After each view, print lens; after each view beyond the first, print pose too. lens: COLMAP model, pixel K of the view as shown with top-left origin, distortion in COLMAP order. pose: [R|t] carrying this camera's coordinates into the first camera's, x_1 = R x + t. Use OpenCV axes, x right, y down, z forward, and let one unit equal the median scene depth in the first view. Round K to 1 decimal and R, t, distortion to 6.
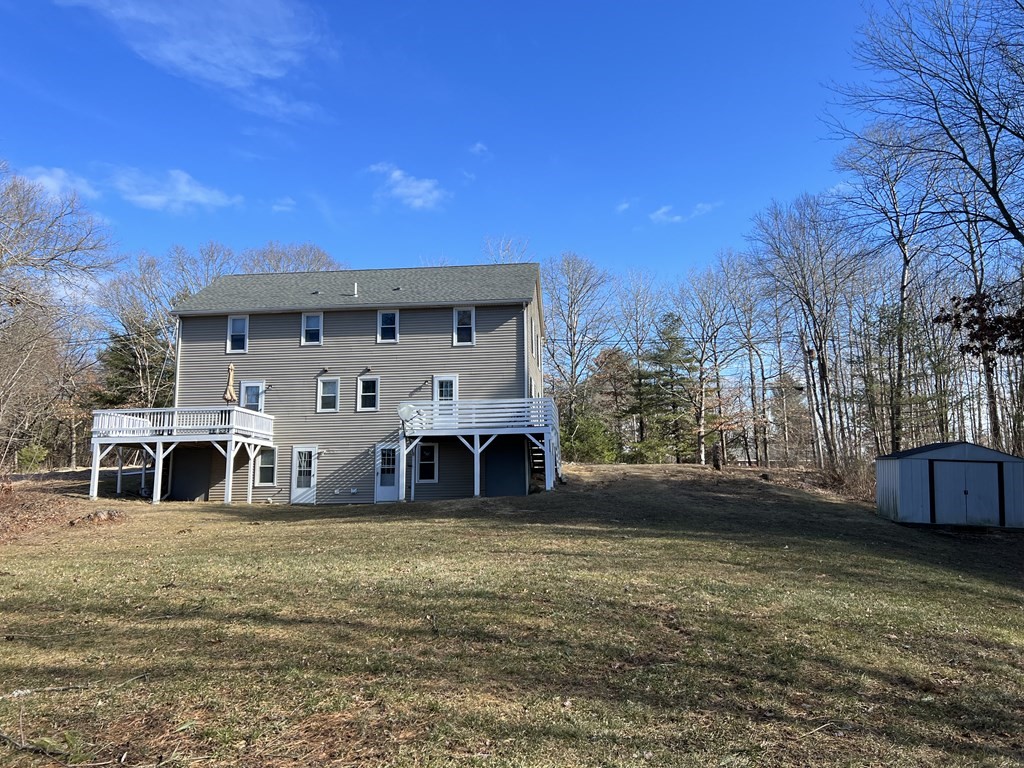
lens RADIAL K [[775.6, 0, 512.6], [0, 775.6, 384.6], [0, 0, 1]] dist [0.072562, -0.071148]
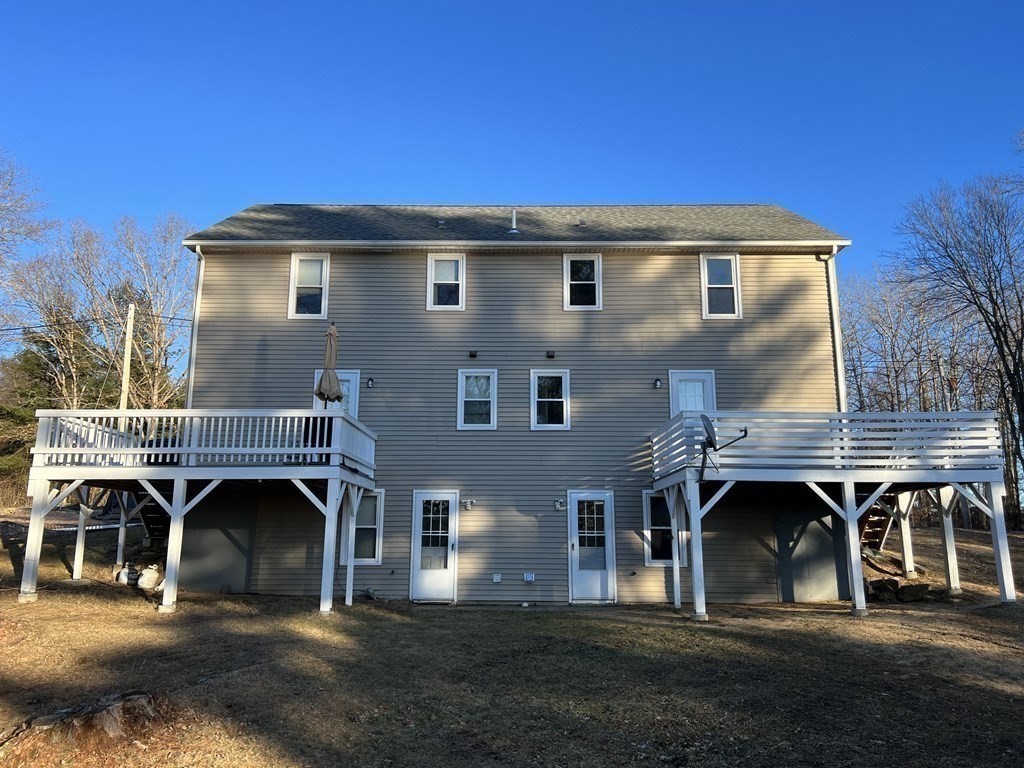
lens RADIAL K [[775.6, 0, 510.9], [0, 775.6, 383.1], [0, 0, 1]] dist [0.072562, -0.071148]
pose [[0.994642, 0.034930, 0.097296, -0.286691], [-0.030407, 0.998404, -0.047586, 0.029471], [-0.098803, 0.044372, 0.994117, 0.479816]]
